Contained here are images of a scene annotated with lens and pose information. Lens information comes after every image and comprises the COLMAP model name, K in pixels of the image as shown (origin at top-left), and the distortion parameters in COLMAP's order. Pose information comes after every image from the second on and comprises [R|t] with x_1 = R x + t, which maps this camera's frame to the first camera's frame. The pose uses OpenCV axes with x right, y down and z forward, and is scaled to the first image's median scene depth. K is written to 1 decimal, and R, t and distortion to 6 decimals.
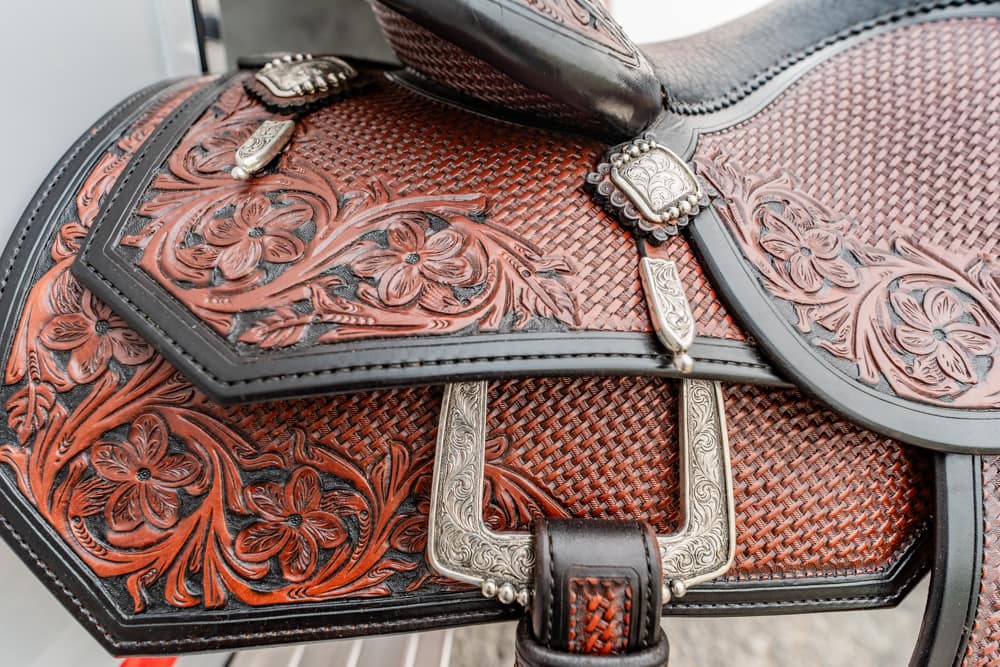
lens RADIAL K [[491.2, 0, 498.9], [0, 491.2, 335.0], [0, 0, 1]] dist [0.000416, 0.000407]
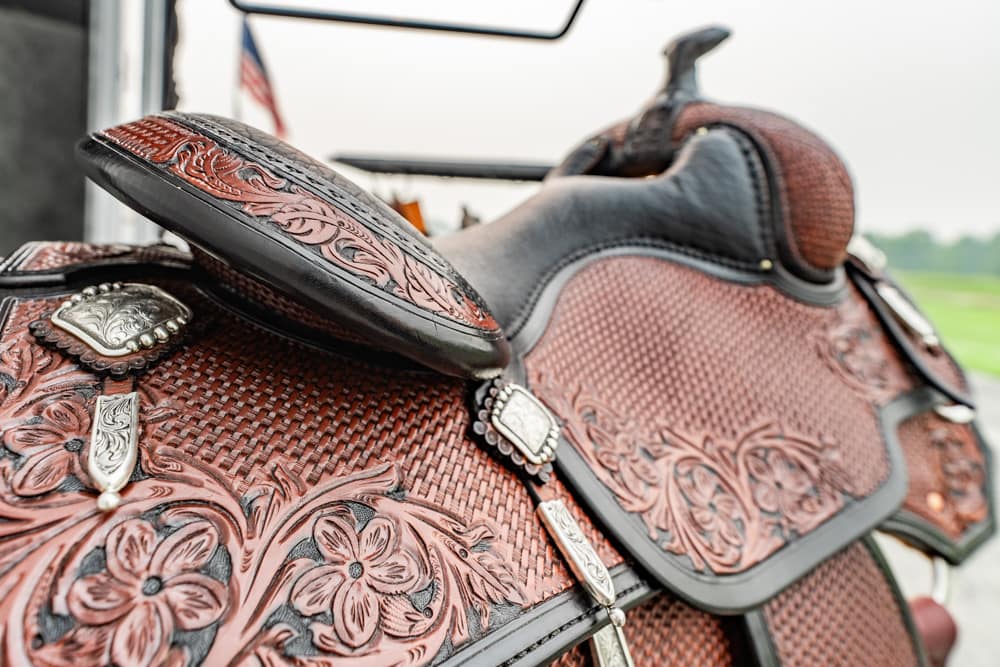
lens RADIAL K [[491.2, 0, 498.6], [0, 491.2, 333.9], [0, 0, 1]] dist [0.000416, 0.000407]
pose [[0.874657, -0.020050, 0.484328, -0.335936], [0.146290, 0.963477, -0.224301, -0.297520], [-0.462142, 0.267038, 0.845645, -0.020223]]
